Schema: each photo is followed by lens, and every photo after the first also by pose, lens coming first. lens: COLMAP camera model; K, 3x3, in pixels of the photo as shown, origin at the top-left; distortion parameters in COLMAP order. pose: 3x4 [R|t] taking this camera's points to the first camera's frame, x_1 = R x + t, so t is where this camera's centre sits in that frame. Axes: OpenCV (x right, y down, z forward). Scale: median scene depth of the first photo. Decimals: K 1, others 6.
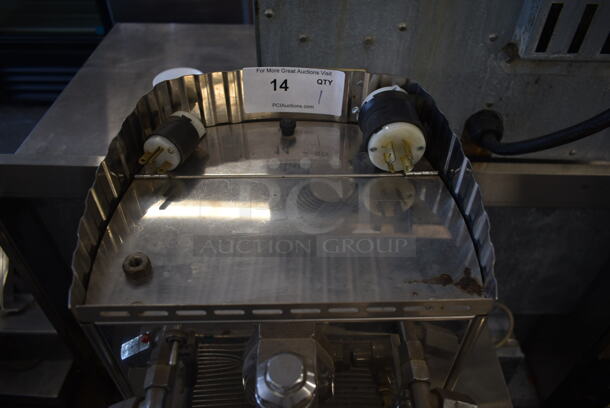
lens RADIAL K [[459.1, 0, 303.8], [0, 459.1, 203.4], [0, 0, 1]] dist [0.001279, -0.006618]
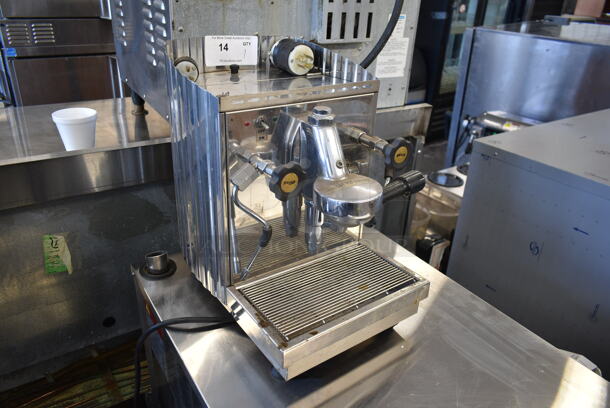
lens RADIAL K [[459.1, 0, 306.3], [0, 459.1, 202.9], [0, 0, 1]] dist [0.001279, -0.006618]
pose [[0.826660, -0.219386, 0.518173, -0.717461], [0.349504, 0.921884, -0.167266, 0.598875], [-0.441000, 0.319375, 0.838760, -0.359669]]
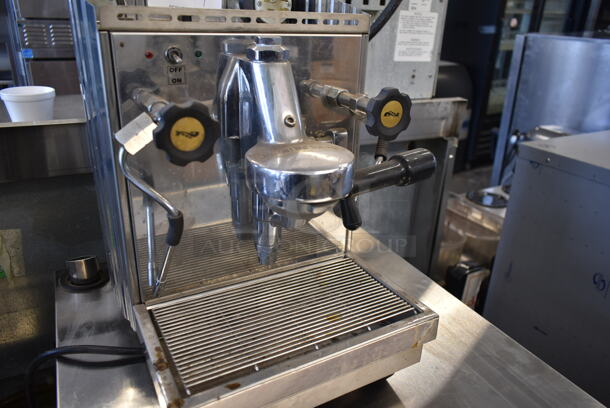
lens RADIAL K [[459.1, 0, 306.0], [0, 459.1, 203.2], [0, 0, 1]] dist [0.001279, -0.006618]
pose [[0.881175, -0.156565, 0.446115, -0.352613], [0.292981, 0.921392, -0.255339, 0.666505], [-0.371070, 0.355701, 0.857778, -0.053927]]
